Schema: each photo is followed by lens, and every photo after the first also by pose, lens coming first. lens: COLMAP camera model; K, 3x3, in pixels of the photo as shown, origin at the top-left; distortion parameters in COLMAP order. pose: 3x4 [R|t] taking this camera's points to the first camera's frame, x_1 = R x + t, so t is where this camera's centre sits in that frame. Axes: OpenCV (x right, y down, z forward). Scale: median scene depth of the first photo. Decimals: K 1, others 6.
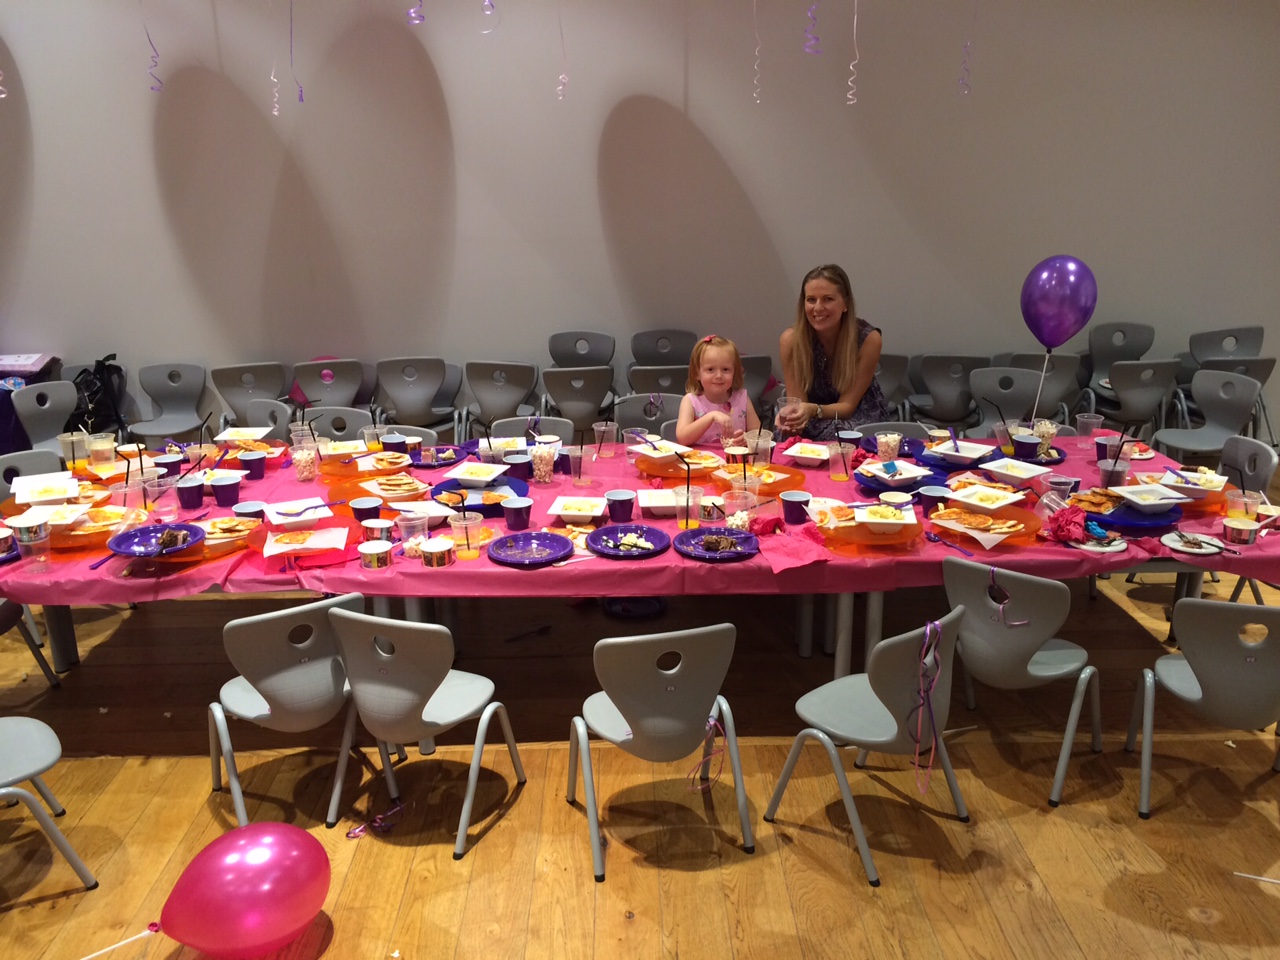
lens RADIAL K [[1087.7, 0, 640.0], [0, 1087.7, 480.0], [0, 0, 1]] dist [-0.002181, -0.001187]
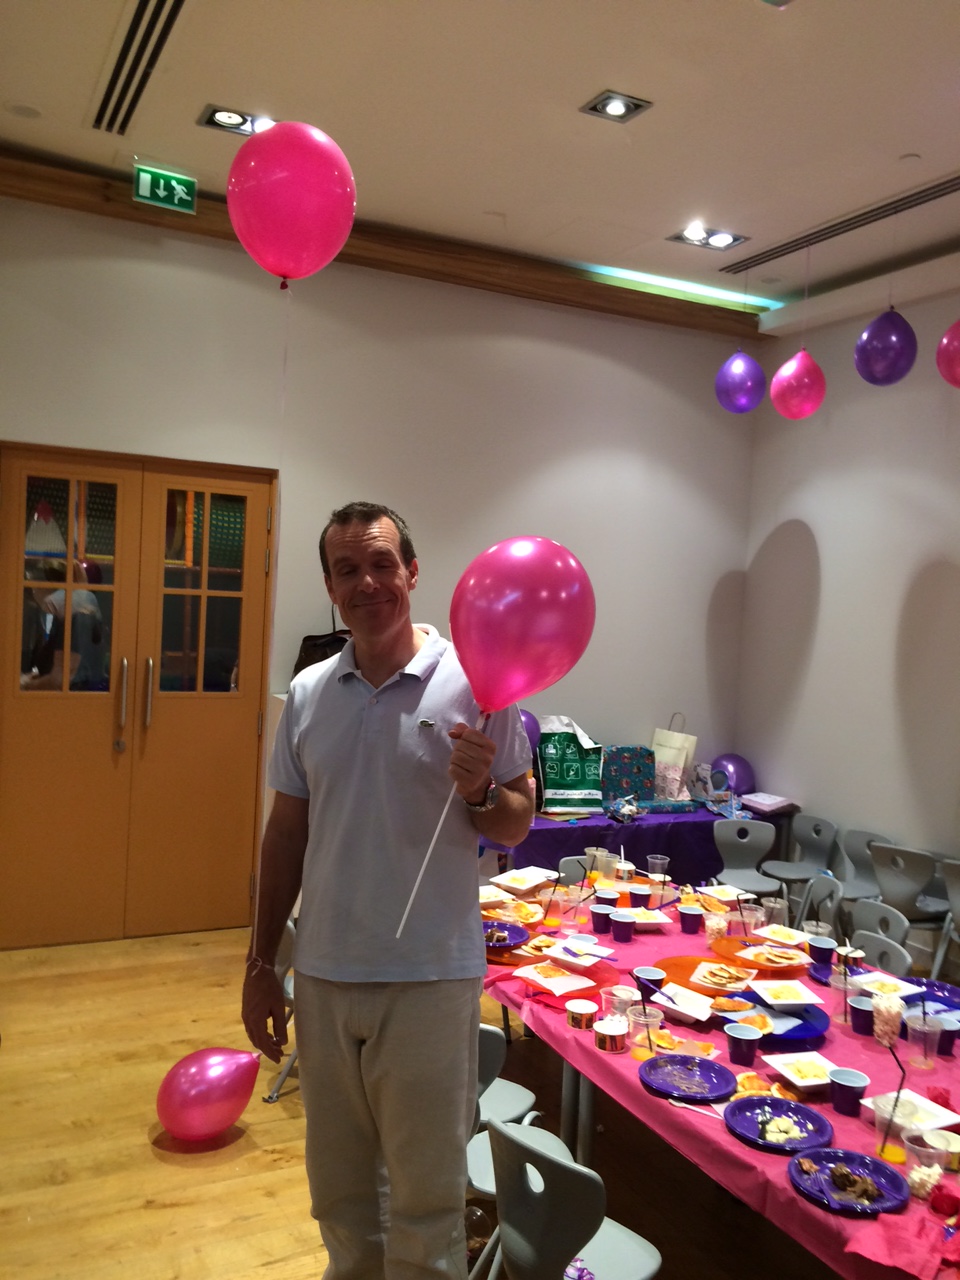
lens RADIAL K [[1087.7, 0, 480.0], [0, 1087.7, 640.0], [0, 0, 1]] dist [-0.002181, -0.001187]
pose [[0.432875, 0.066145, -0.899024, 0.571029], [-0.319746, 0.943726, -0.084522, -0.137027], [0.842841, 0.324047, 0.429665, 0.356299]]
